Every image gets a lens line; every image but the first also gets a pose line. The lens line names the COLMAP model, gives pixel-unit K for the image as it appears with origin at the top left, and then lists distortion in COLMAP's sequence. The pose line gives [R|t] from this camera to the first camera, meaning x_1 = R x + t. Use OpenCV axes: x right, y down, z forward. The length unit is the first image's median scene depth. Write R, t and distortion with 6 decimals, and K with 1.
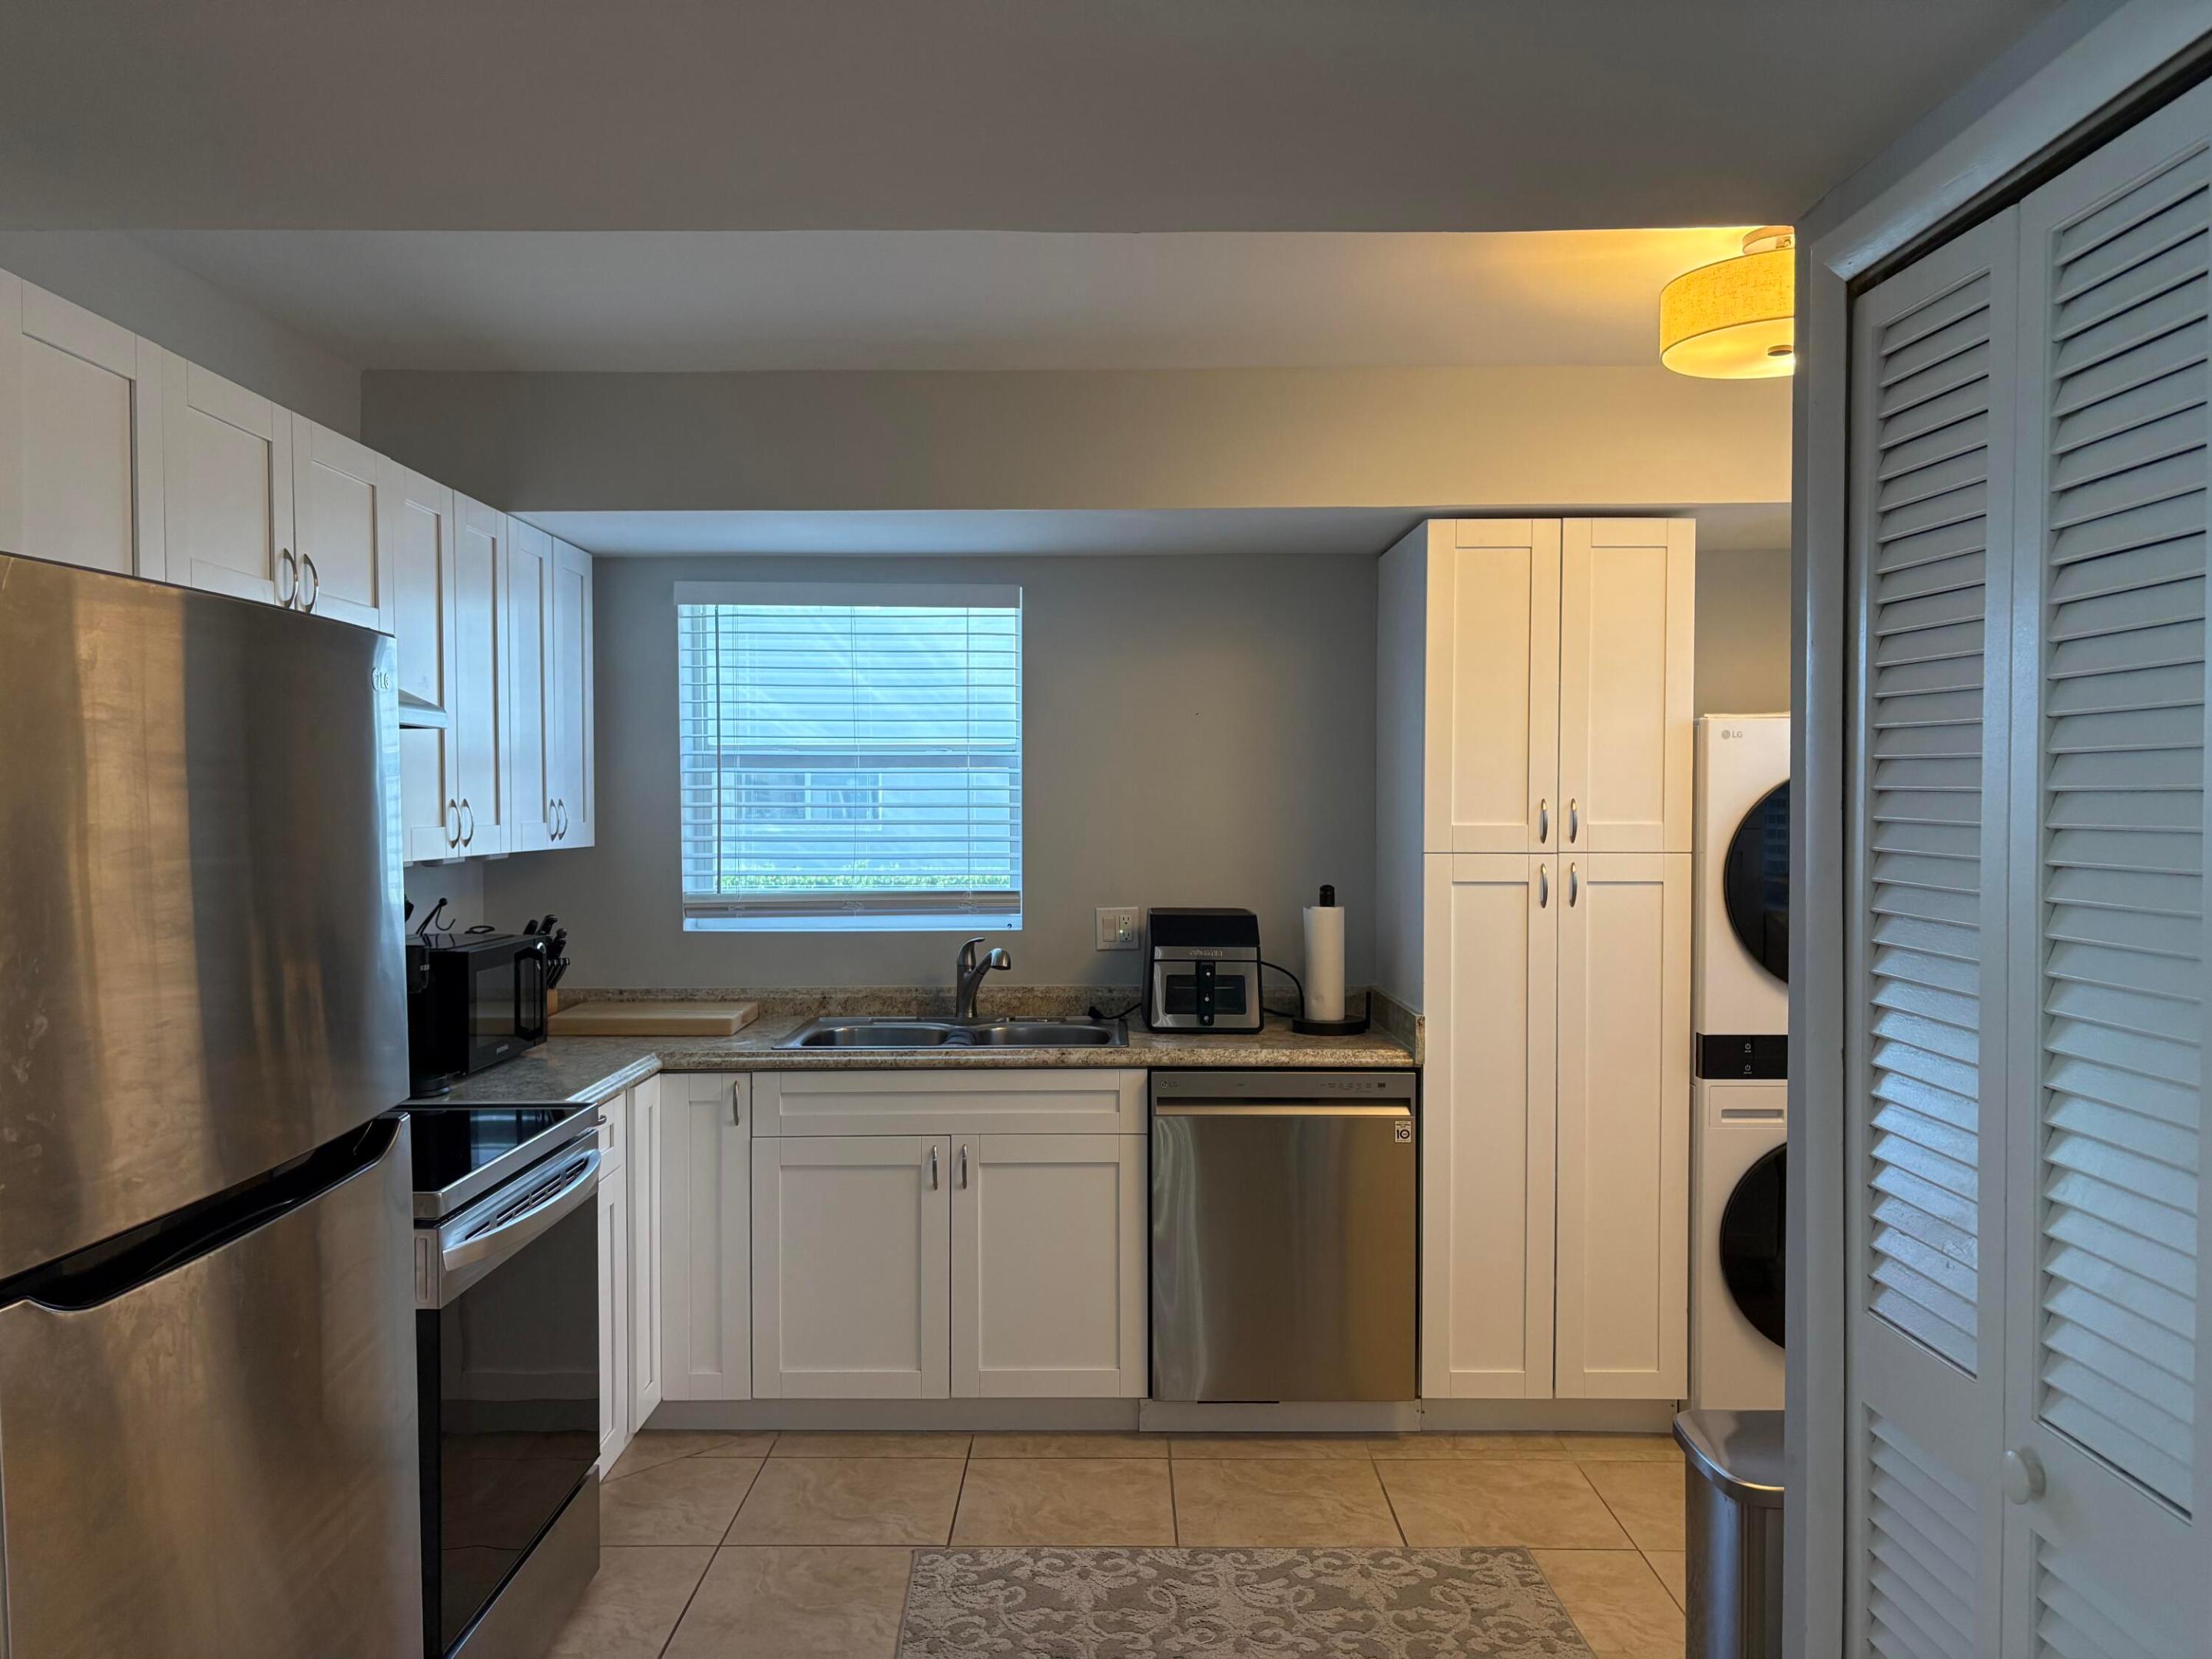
lens RADIAL K [[1686.5, 0, 1106.0], [0, 1686.5, 829.5], [0, 0, 1]] dist [0.129705, -0.240230]
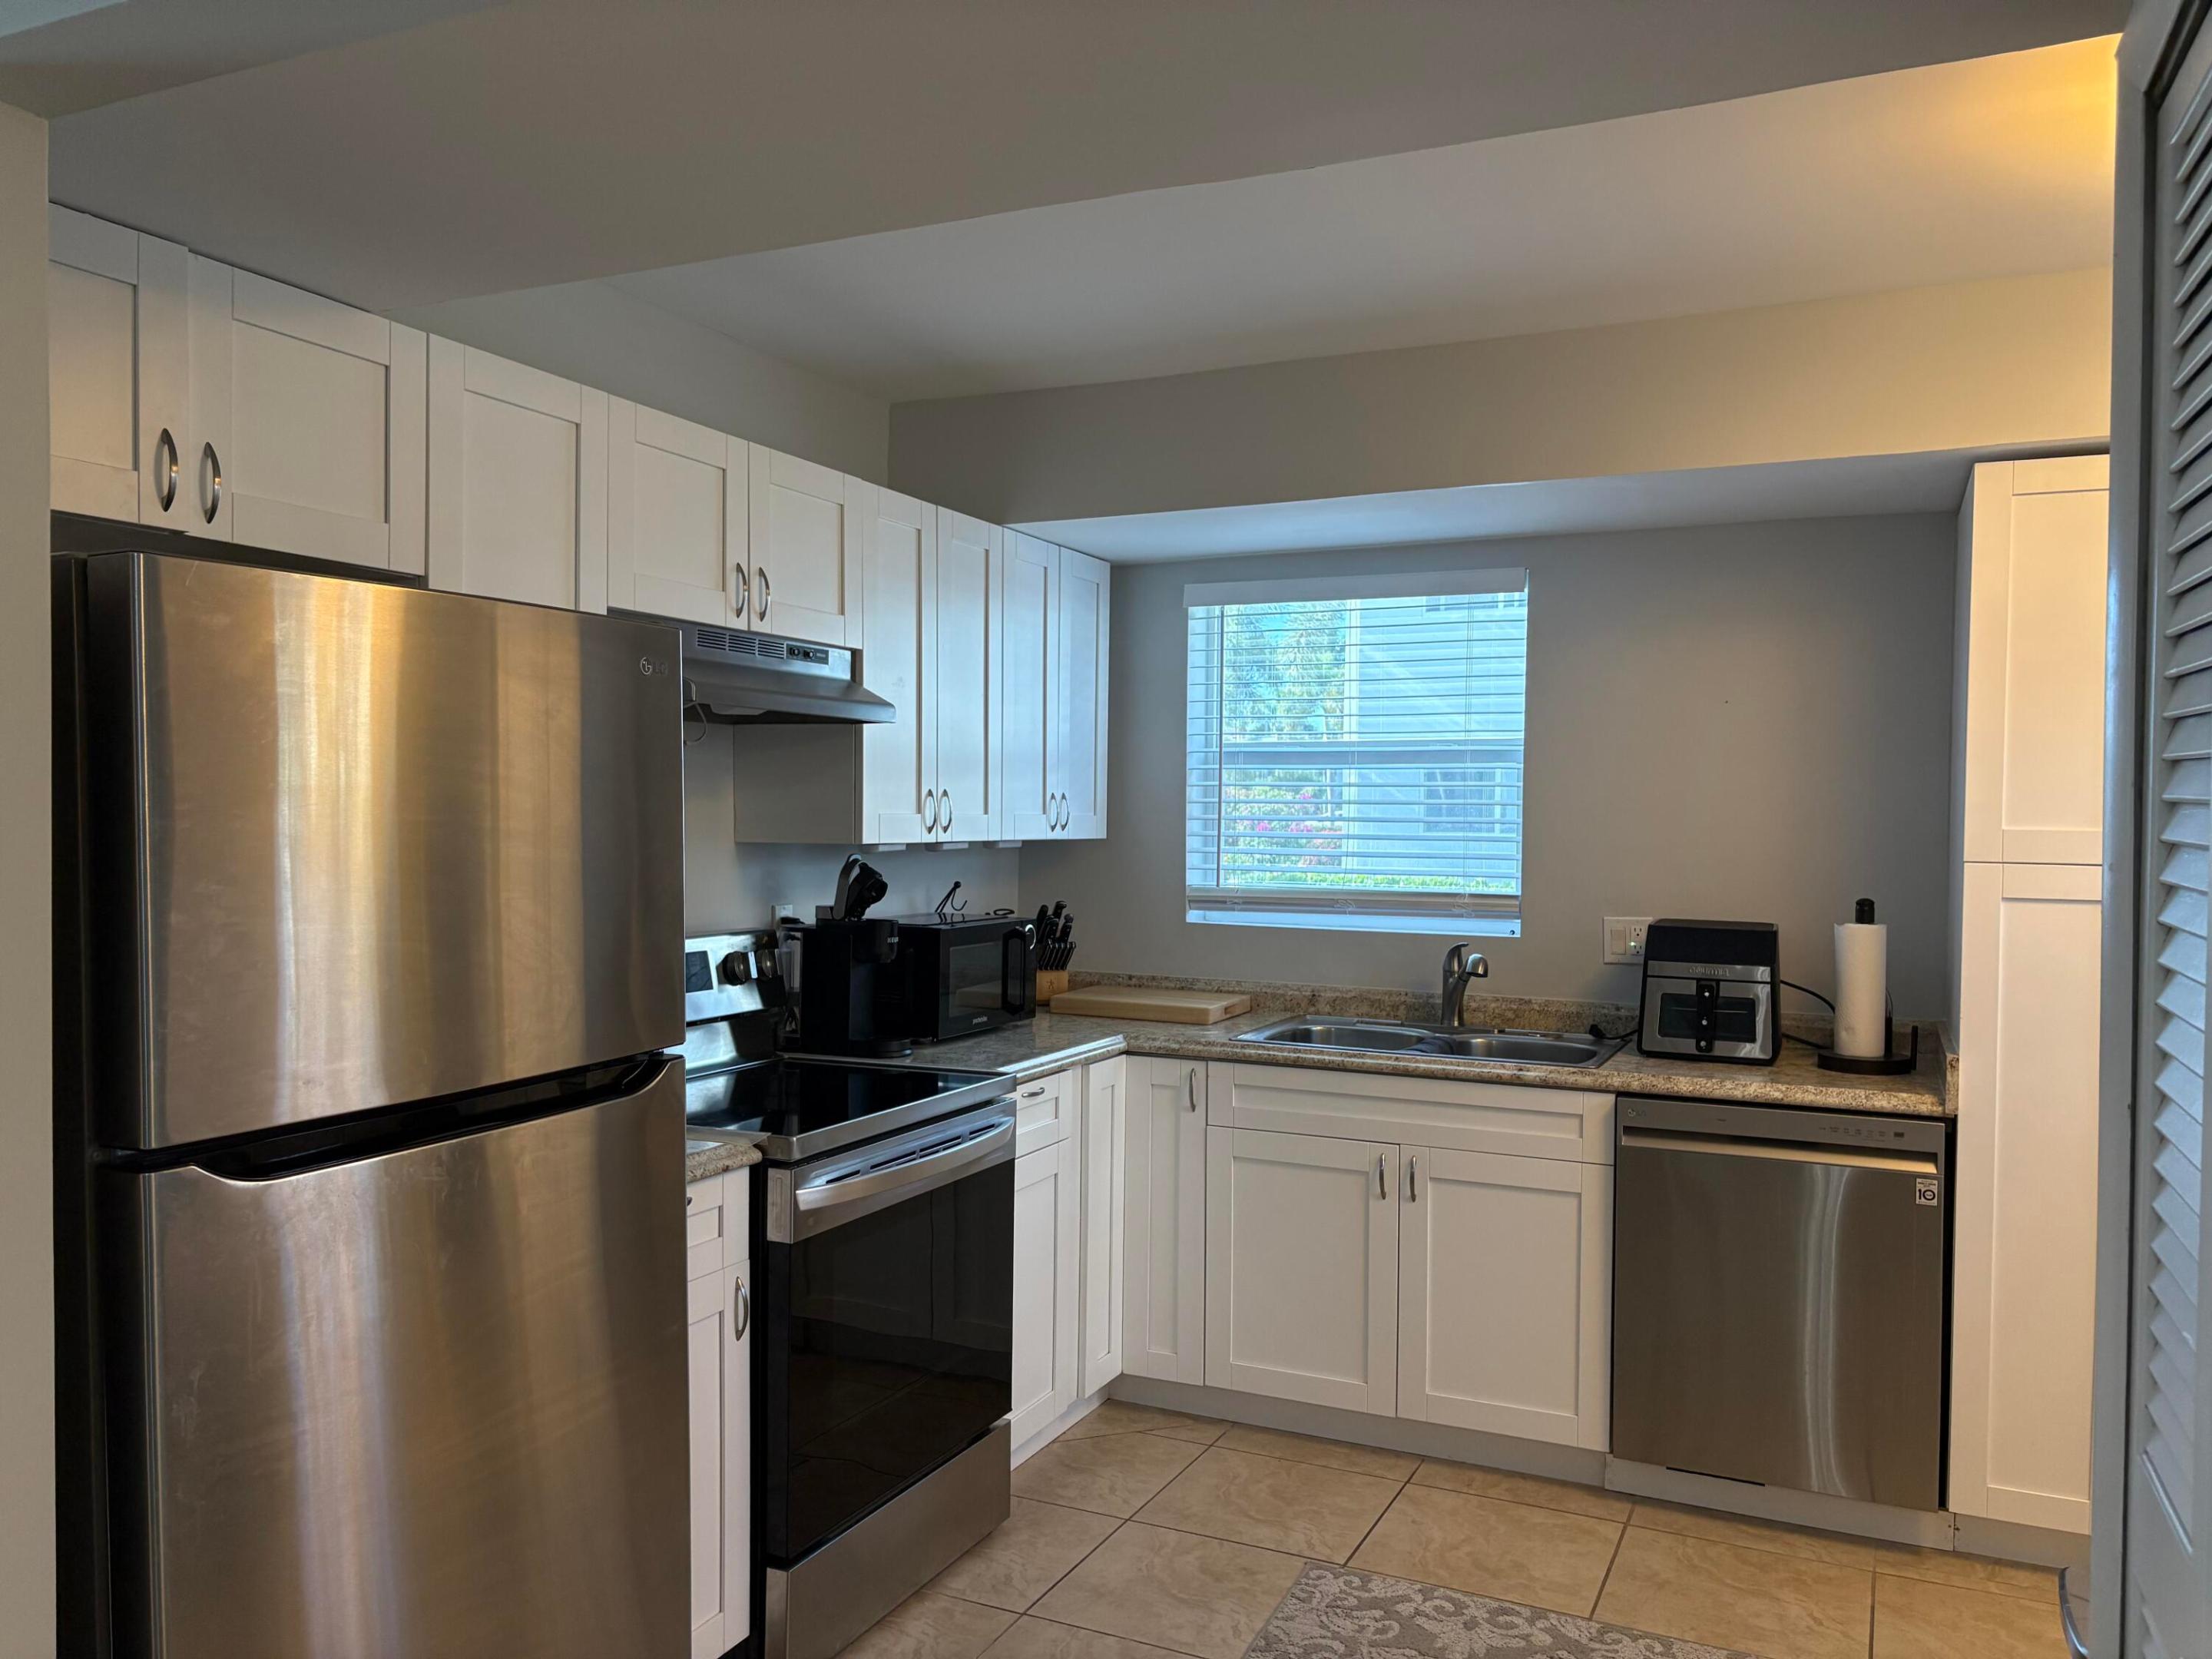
lens RADIAL K [[1679.3, 0, 1106.0], [0, 1679.3, 829.5], [0, 0, 1]] dist [0.067858, -0.087514]
pose [[0.903041, 0.015640, -0.429269, 0.164508], [-0.019203, 0.999808, -0.003969, 0.009392], [0.429124, 0.011828, 0.903168, 0.065693]]
